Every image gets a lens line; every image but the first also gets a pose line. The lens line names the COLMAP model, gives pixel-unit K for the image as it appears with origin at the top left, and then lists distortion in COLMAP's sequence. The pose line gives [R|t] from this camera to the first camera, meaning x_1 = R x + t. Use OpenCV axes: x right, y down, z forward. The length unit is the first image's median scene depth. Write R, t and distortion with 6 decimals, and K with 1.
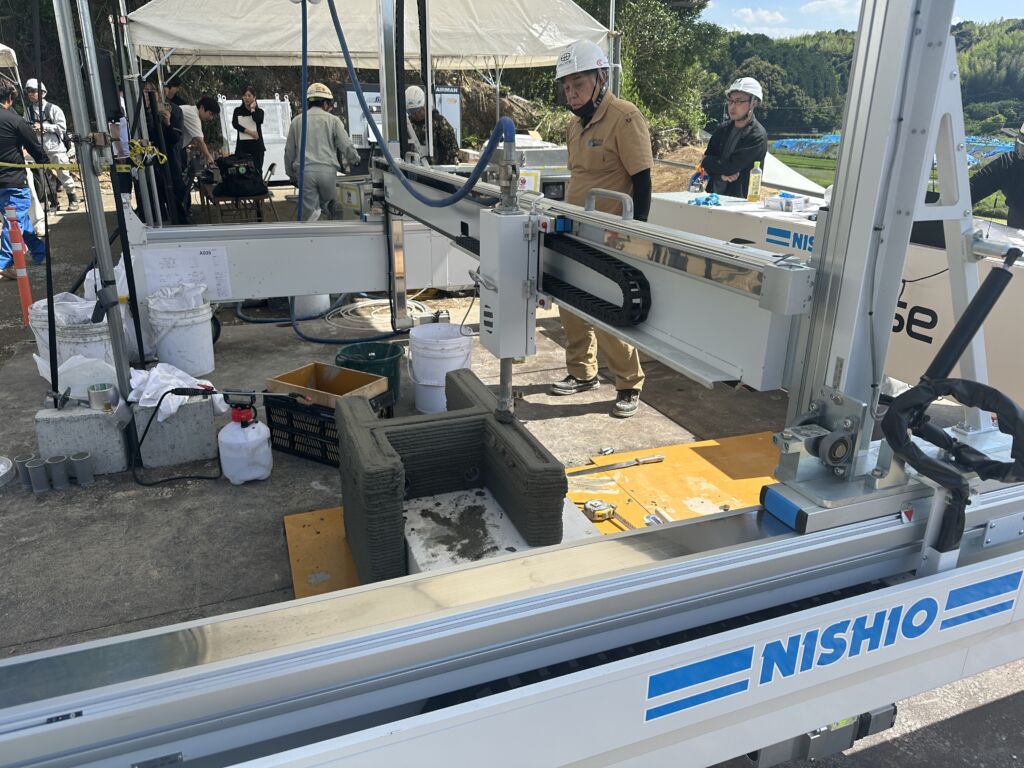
lens RADIAL K [[719.1, 0, 507.3], [0, 719.1, 375.8], [0, 0, 1]] dist [0.021250, -0.023545]
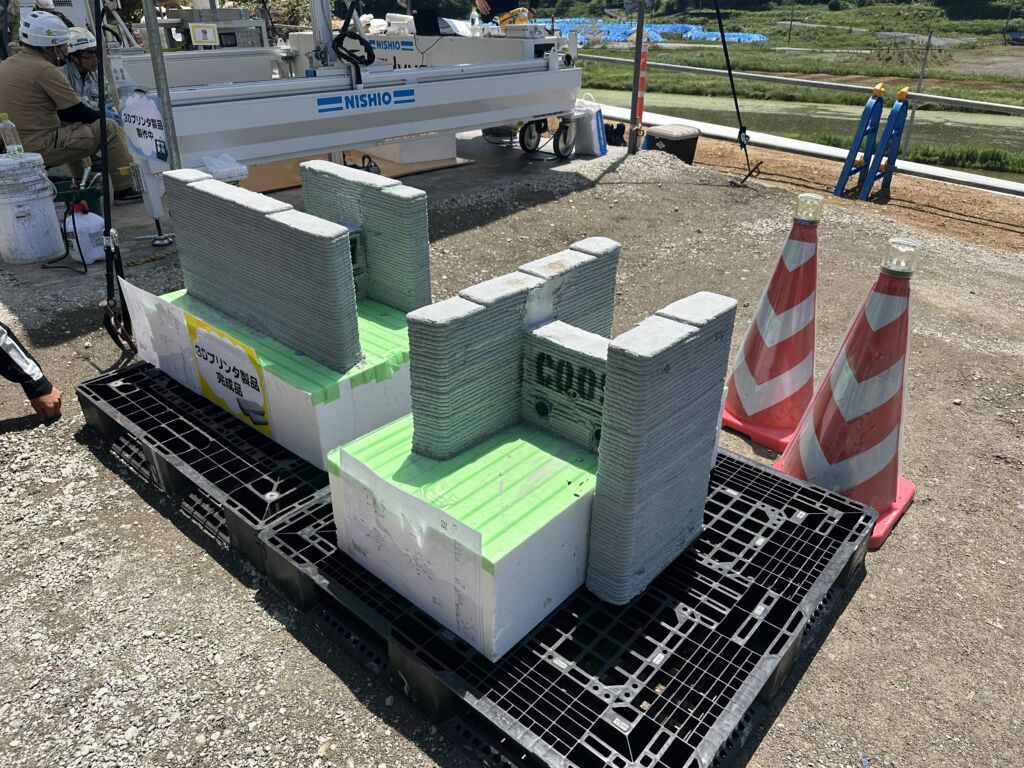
lens RADIAL K [[719.1, 0, 520.0], [0, 719.1, 378.9], [0, 0, 1]] dist [0.021250, -0.023545]
pose [[0.892470, -0.224214, 0.391439, -0.149769], [0.170374, 0.970999, 0.167732, 0.292785], [-0.417695, -0.083005, 0.904788, -0.678659]]
